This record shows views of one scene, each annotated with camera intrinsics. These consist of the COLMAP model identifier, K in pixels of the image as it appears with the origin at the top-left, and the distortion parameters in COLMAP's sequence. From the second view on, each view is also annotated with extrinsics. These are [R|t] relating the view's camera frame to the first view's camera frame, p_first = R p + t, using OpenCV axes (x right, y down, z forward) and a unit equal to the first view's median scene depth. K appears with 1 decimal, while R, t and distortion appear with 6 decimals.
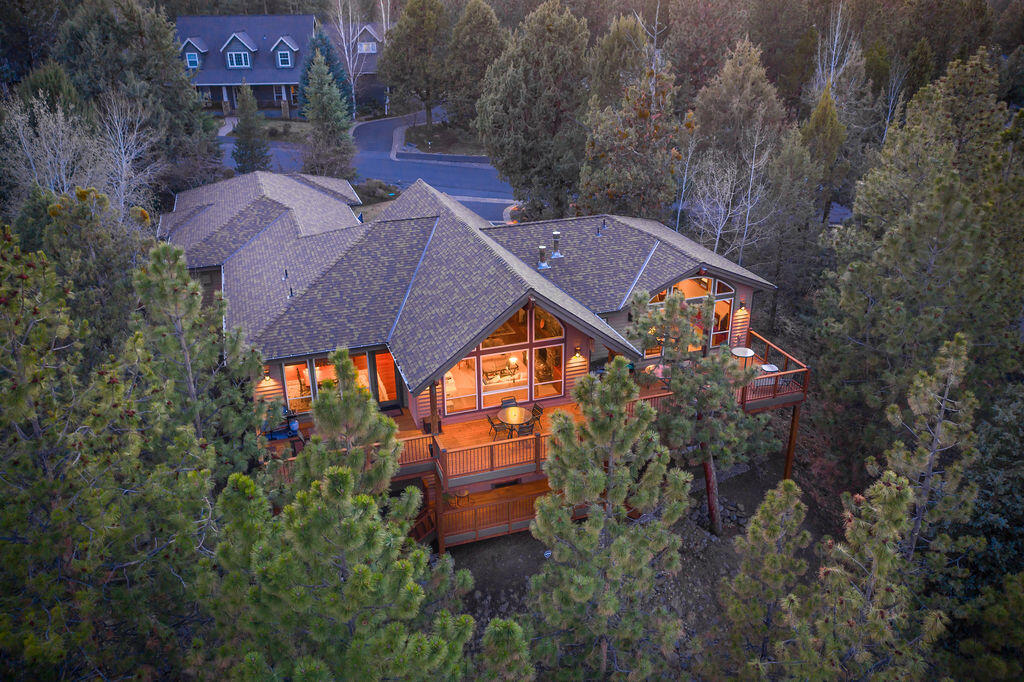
lens RADIAL K [[814.6, 0, 512.0], [0, 814.6, 341.0], [0, 0, 1]] dist [-0.020222, 0.020036]
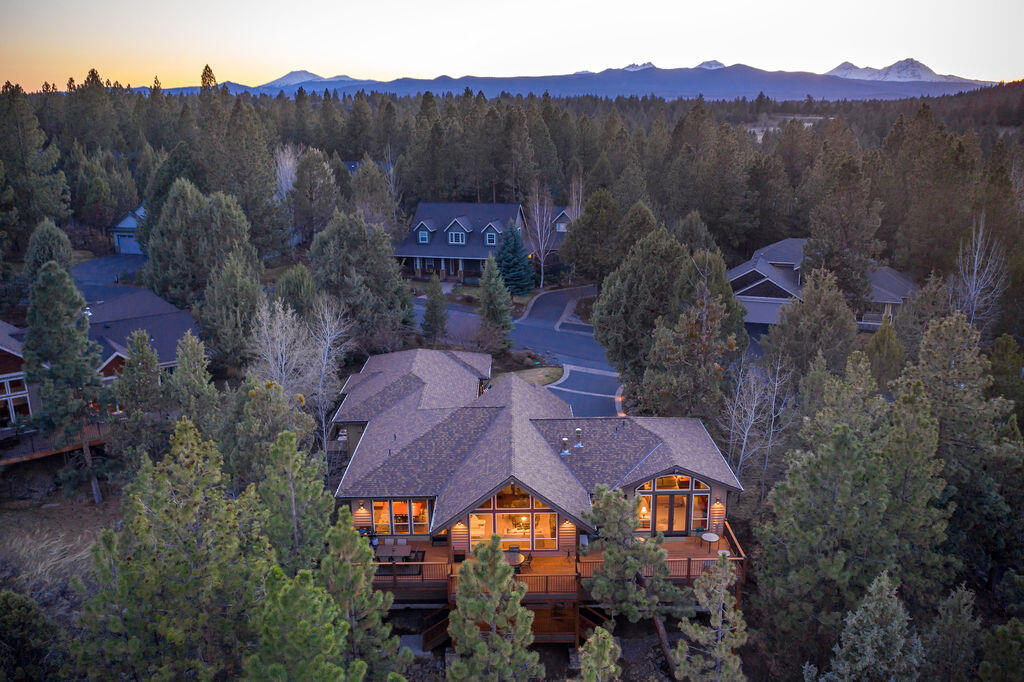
lens RADIAL K [[816.8, 0, 512.0], [0, 816.8, 341.0], [0, 0, 1]] dist [-0.011015, 0.003830]
pose [[0.948184, 0.079964, -0.307496, 0.337717], [-0.123966, 0.984214, -0.126314, -0.085172], [0.292541, 0.157888, 0.943128, -0.342908]]
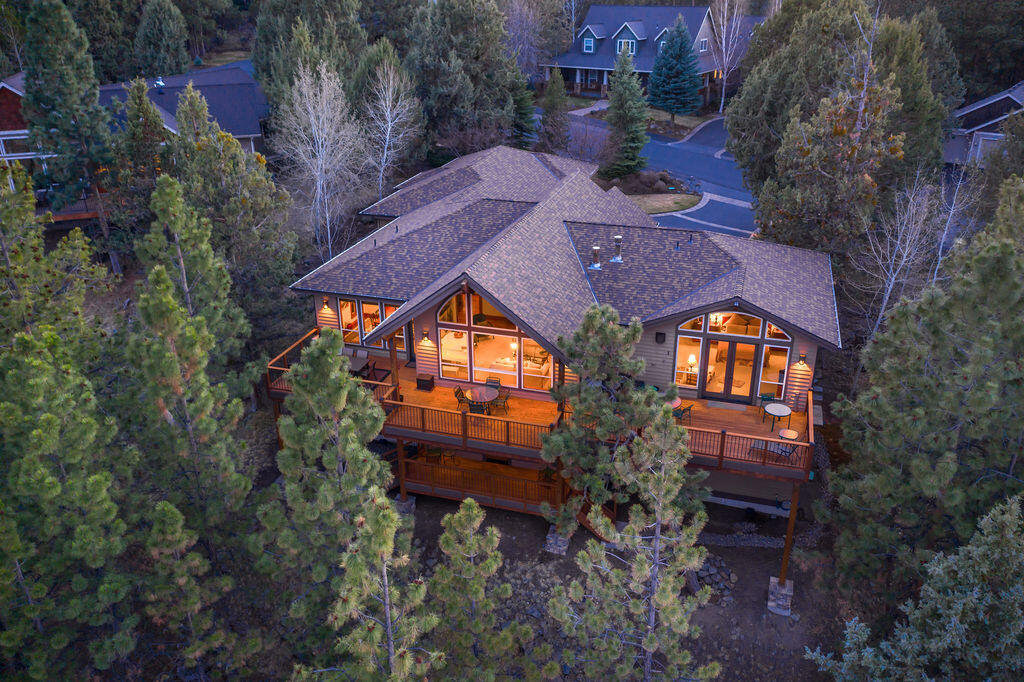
lens RADIAL K [[814.6, 0, 512.0], [0, 814.6, 341.0], [0, 0, 1]] dist [-0.020222, 0.020036]
pose [[0.806557, 0.244976, -0.538008, 0.474816], [-0.238732, 0.967560, 0.082672, -0.057634], [0.540807, 0.061760, 0.838876, 0.107179]]
